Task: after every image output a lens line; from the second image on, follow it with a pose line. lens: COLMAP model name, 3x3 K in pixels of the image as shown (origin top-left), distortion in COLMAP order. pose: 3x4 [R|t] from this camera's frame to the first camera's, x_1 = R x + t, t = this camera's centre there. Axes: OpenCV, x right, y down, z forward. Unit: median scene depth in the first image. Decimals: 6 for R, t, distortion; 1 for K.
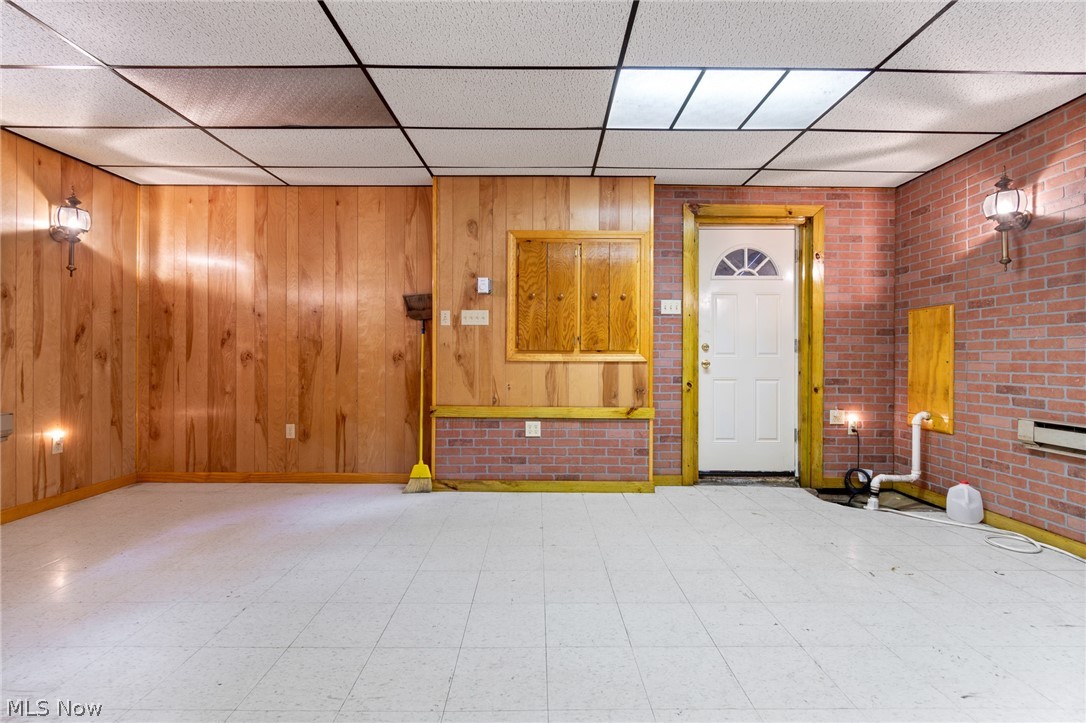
lens RADIAL K [[480.4, 0, 543.8], [0, 480.4, 358.6], [0, 0, 1]] dist [0.002602, 0.000120]
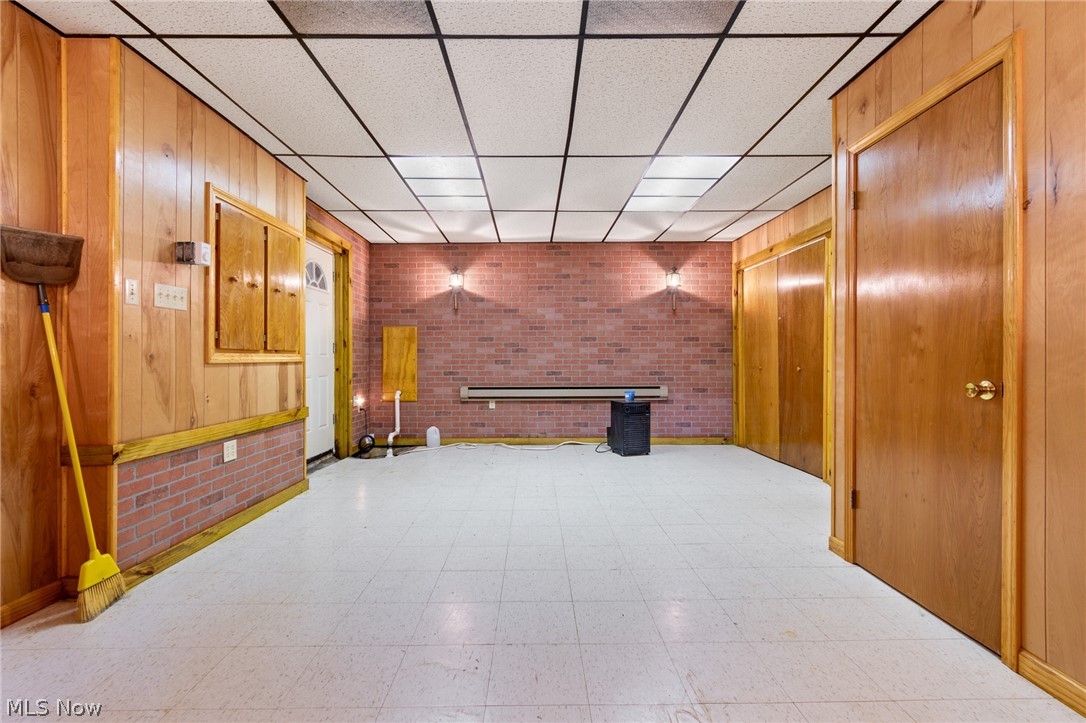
lens RADIAL K [[480.4, 0, 543.8], [0, 480.4, 358.6], [0, 0, 1]] dist [0.002602, 0.000120]
pose [[-0.009093, -0.004927, 0.999947, -0.801372], [0.004788, 0.999976, 0.004971, -0.003033], [-0.999947, 0.004833, -0.009069, 0.503718]]
